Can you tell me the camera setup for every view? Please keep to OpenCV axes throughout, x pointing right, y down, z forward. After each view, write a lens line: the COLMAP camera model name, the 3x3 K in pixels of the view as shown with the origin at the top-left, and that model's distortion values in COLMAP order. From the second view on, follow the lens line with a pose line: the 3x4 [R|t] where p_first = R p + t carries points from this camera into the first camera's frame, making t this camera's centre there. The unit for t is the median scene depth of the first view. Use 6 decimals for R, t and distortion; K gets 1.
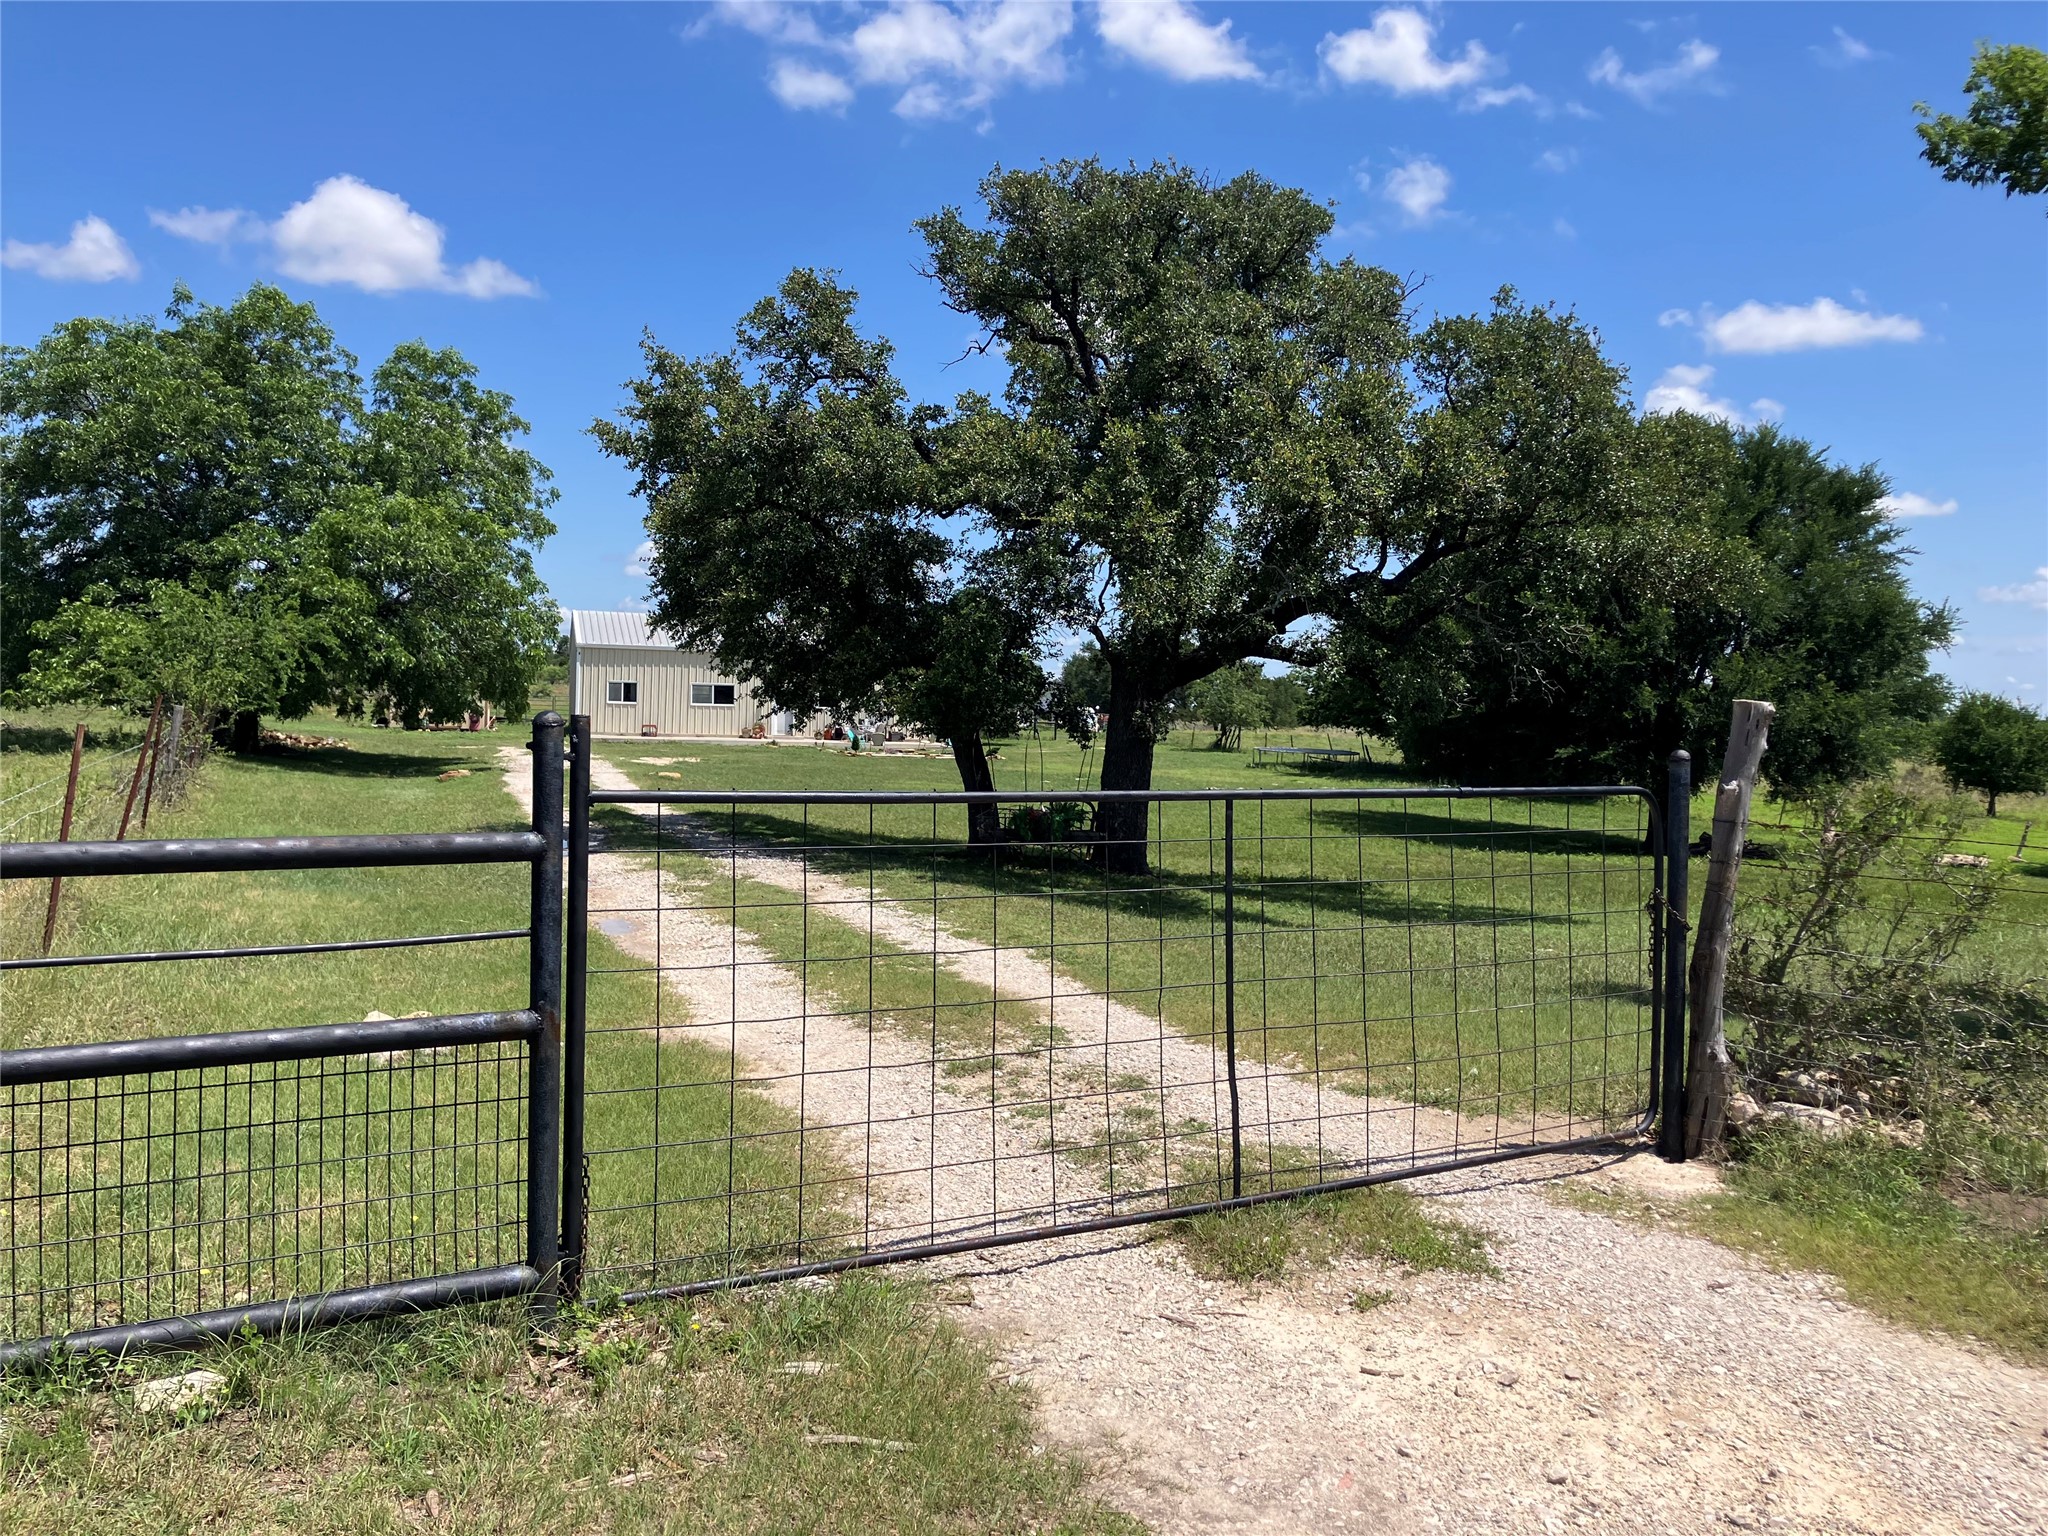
lens RADIAL K [[1674.5, 0, 1024.0], [0, 1674.5, 768.0], [0, 0, 1]] dist [-0.001658, 0.008926]
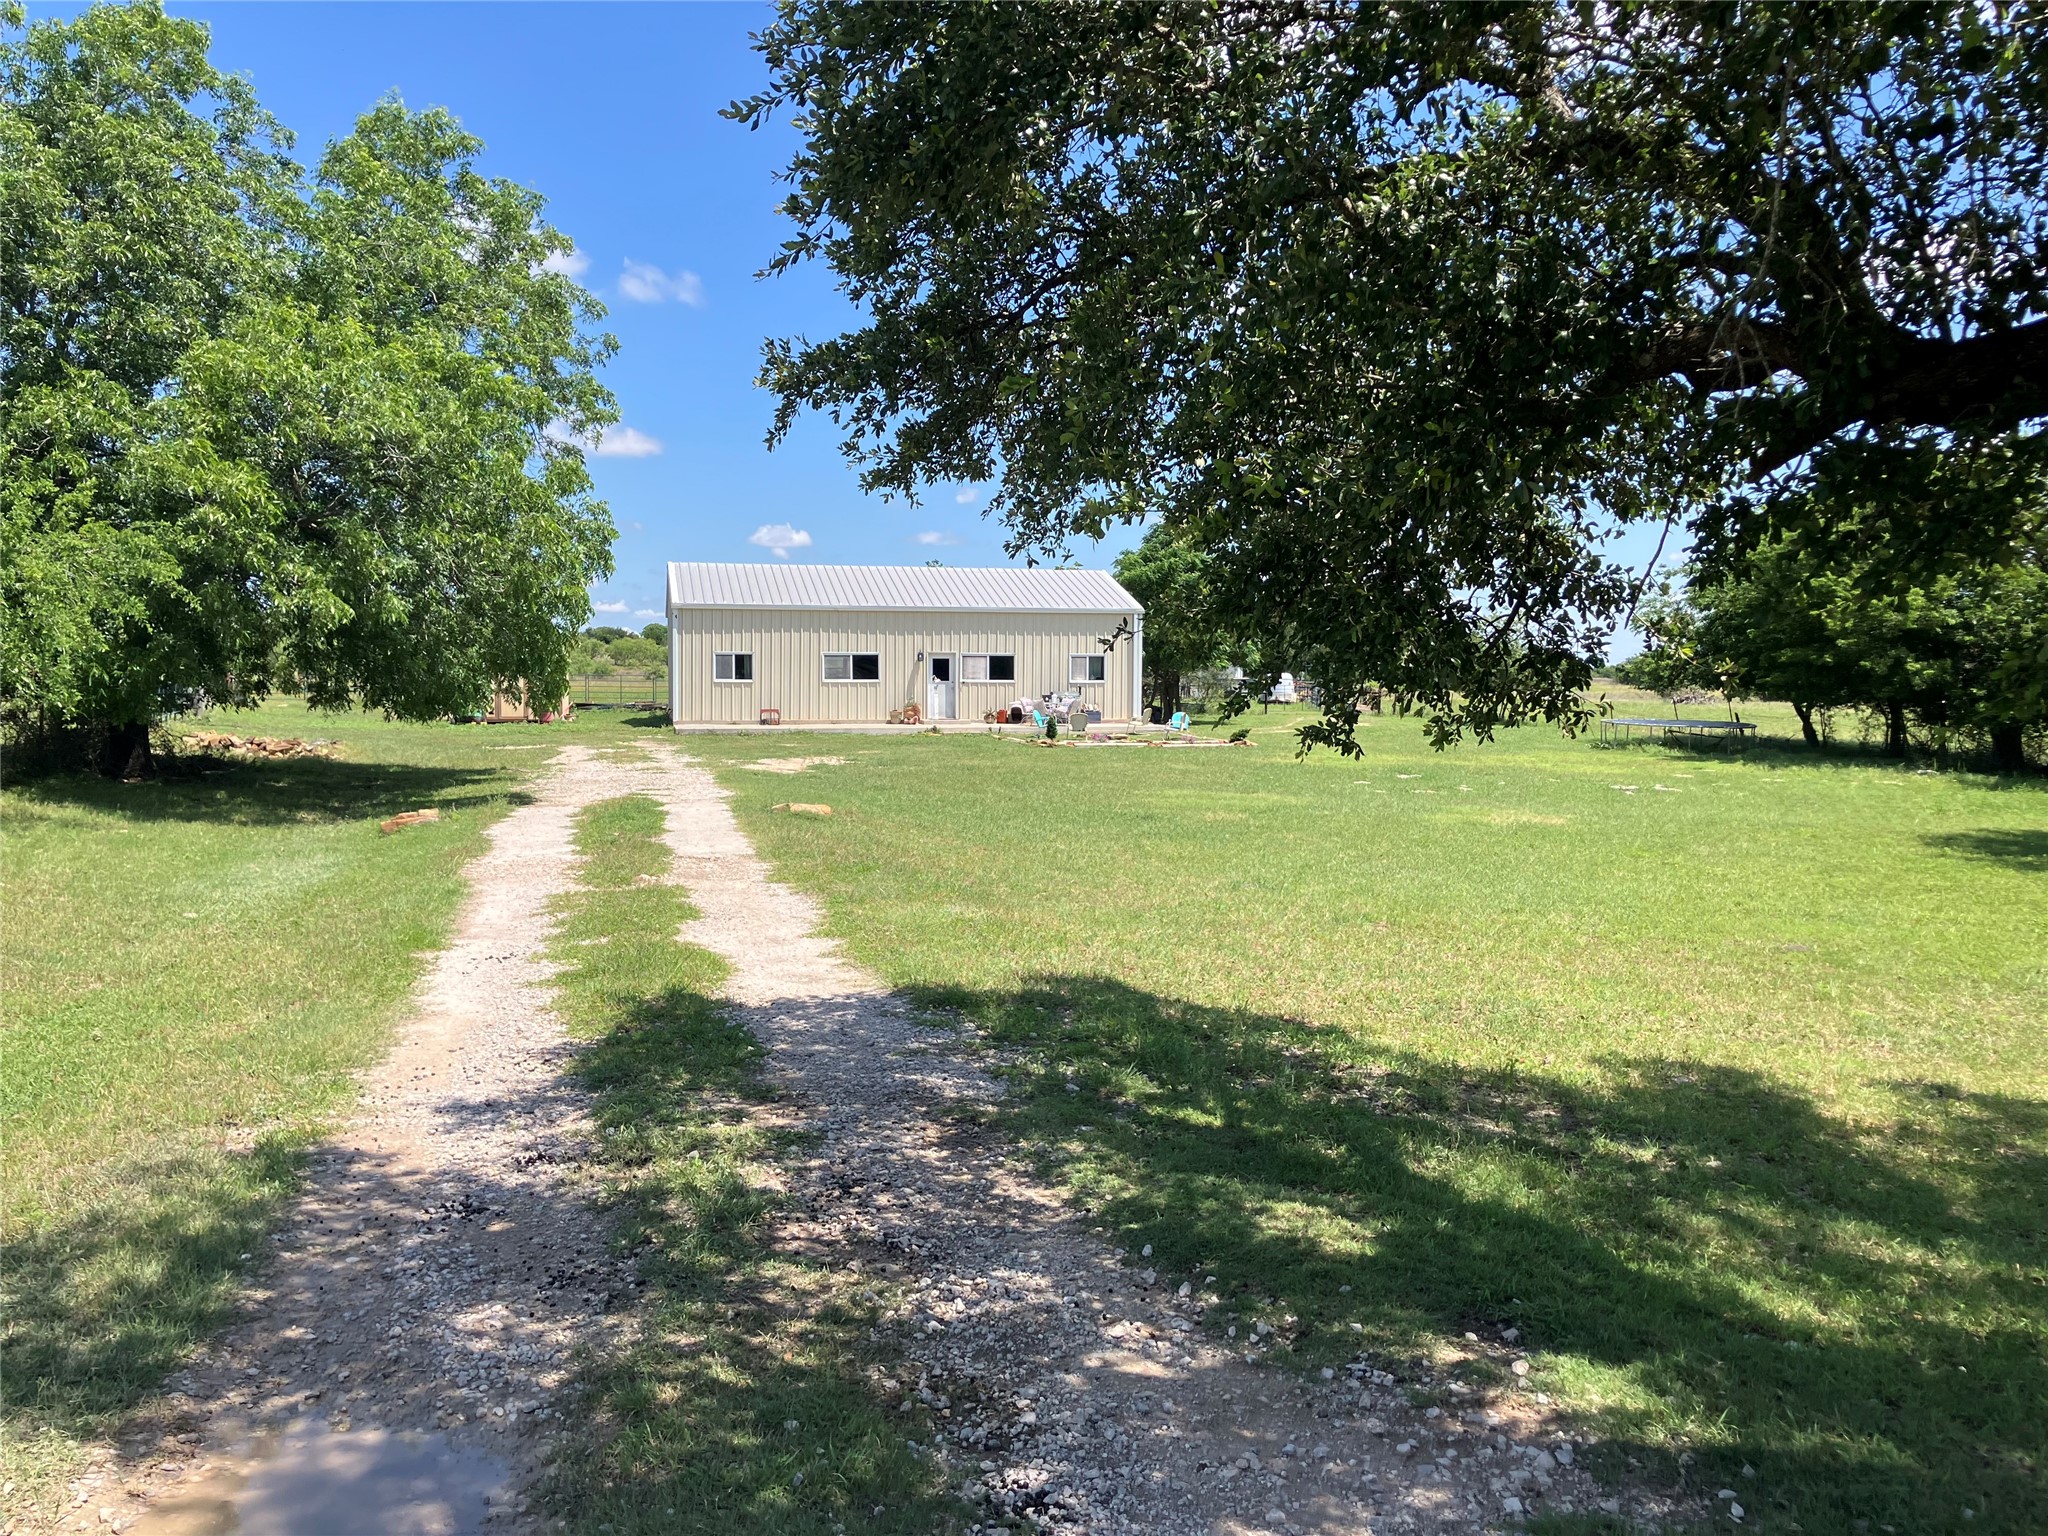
lens RADIAL K [[1674.5, 0, 1024.0], [0, 1674.5, 768.0], [0, 0, 1]] dist [-0.001658, 0.008926]
pose [[0.997340, -0.021460, -0.069656, -0.085817], [0.022584, 0.999626, 0.015391, -0.012397], [0.069300, -0.016923, 0.997452, 0.380796]]
